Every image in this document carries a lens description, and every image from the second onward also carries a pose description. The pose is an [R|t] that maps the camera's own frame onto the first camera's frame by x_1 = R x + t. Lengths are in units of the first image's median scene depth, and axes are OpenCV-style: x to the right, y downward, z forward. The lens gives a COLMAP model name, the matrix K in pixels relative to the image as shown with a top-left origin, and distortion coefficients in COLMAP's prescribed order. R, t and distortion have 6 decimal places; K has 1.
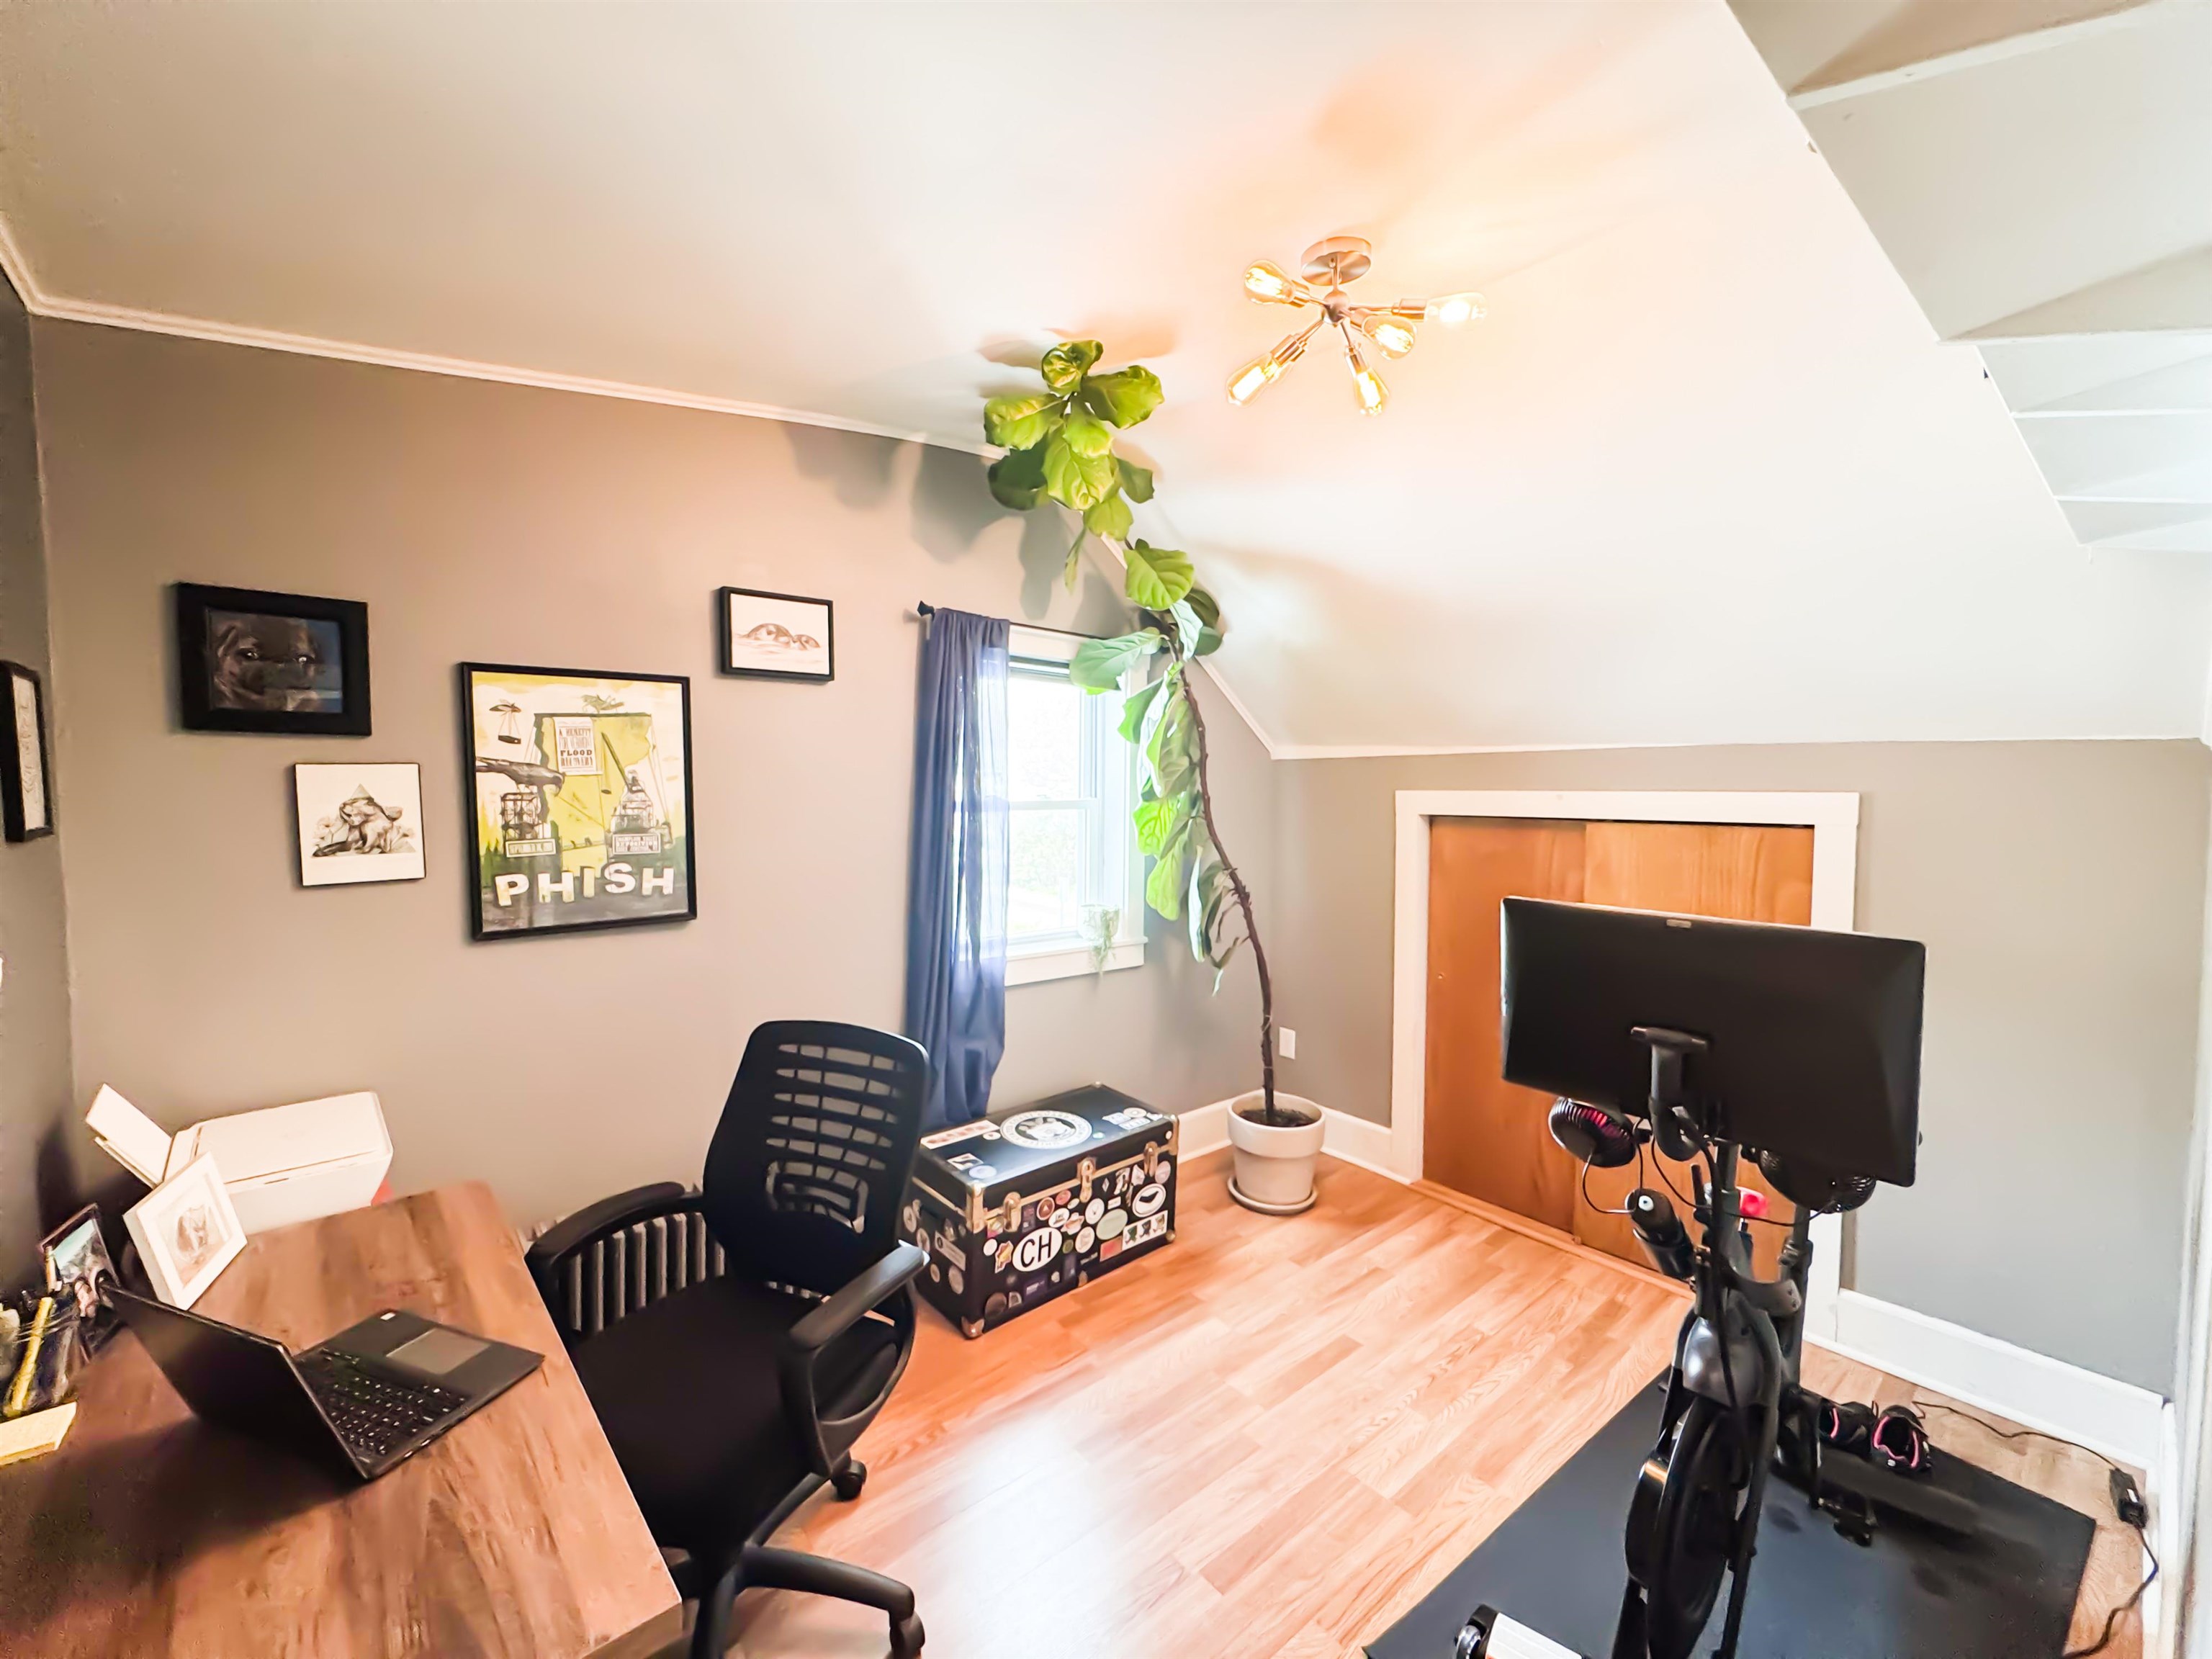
lens RADIAL K [[887.7, 0, 1105.0], [0, 887.7, 821.0], [0, 0, 1]] dist [0.001075, 0.000111]
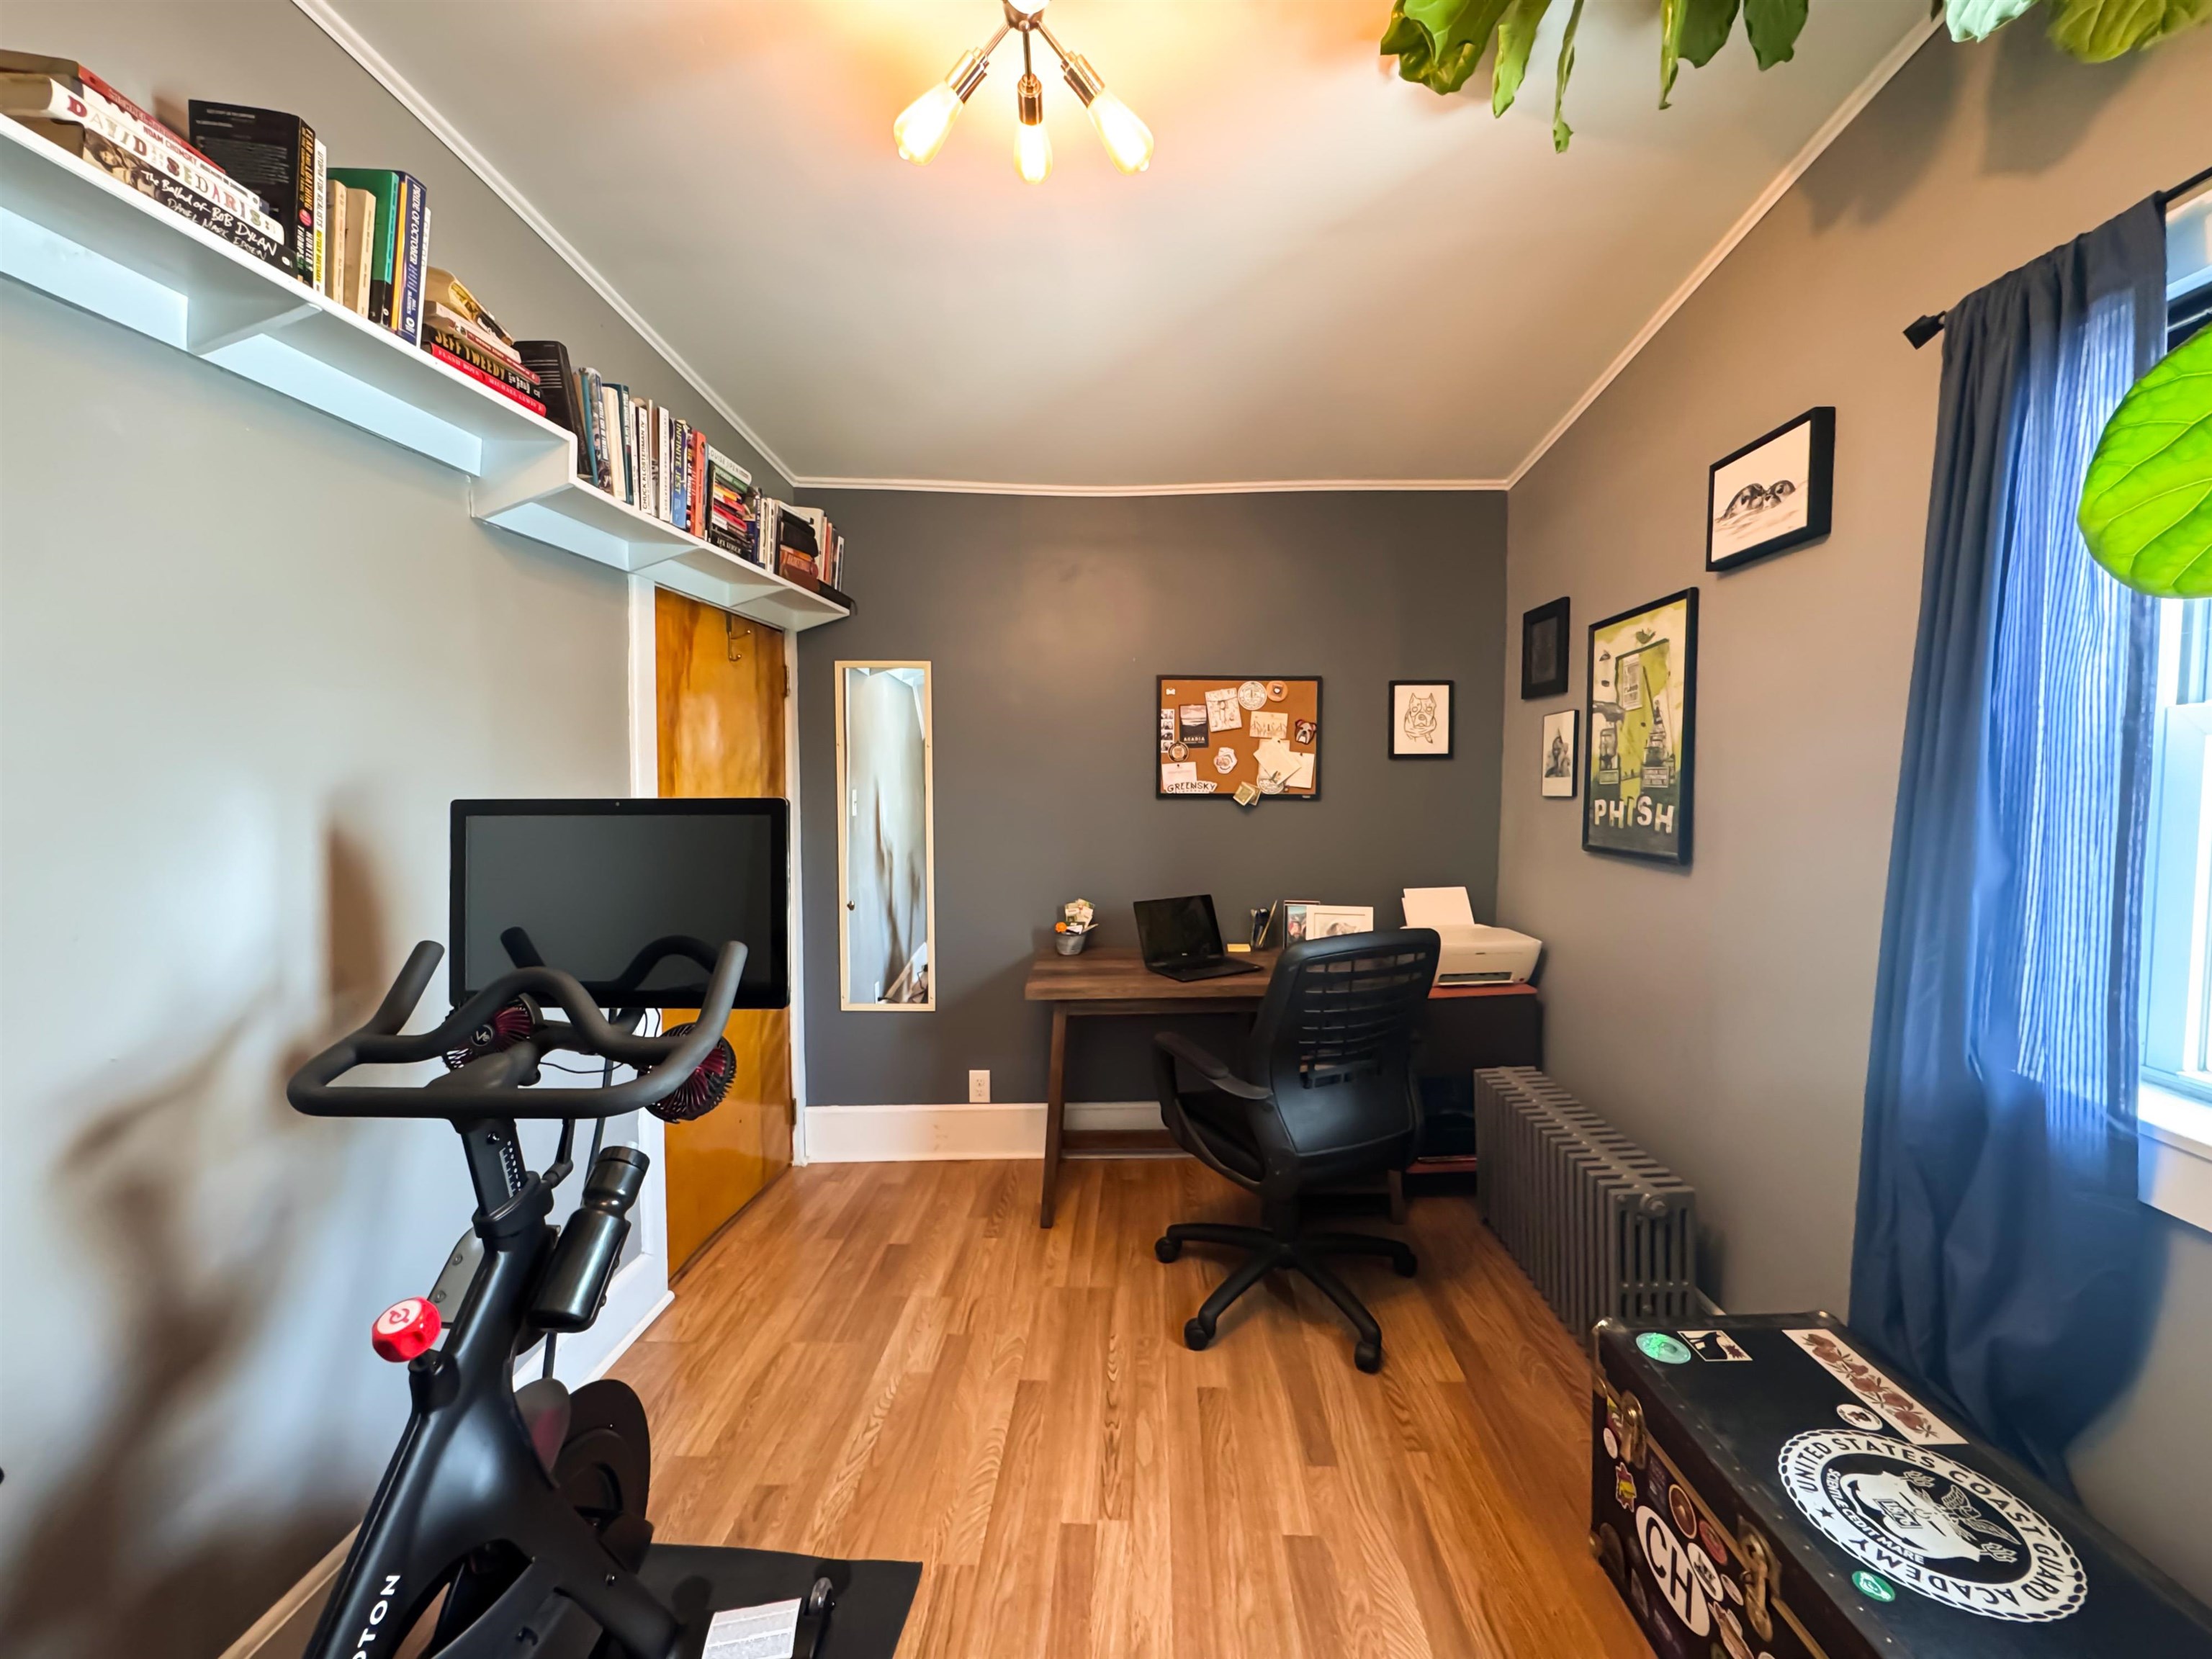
lens RADIAL K [[887.7, 0, 1107.9], [0, 887.7, 820.0], [0, 0, 1]] dist [0.001075, 0.000111]
pose [[-0.685963, 0.032432, -0.726913, 0.584325], [-0.032786, 0.996614, 0.075405, 0.018981], [0.726897, 0.075557, -0.682577, 1.227482]]
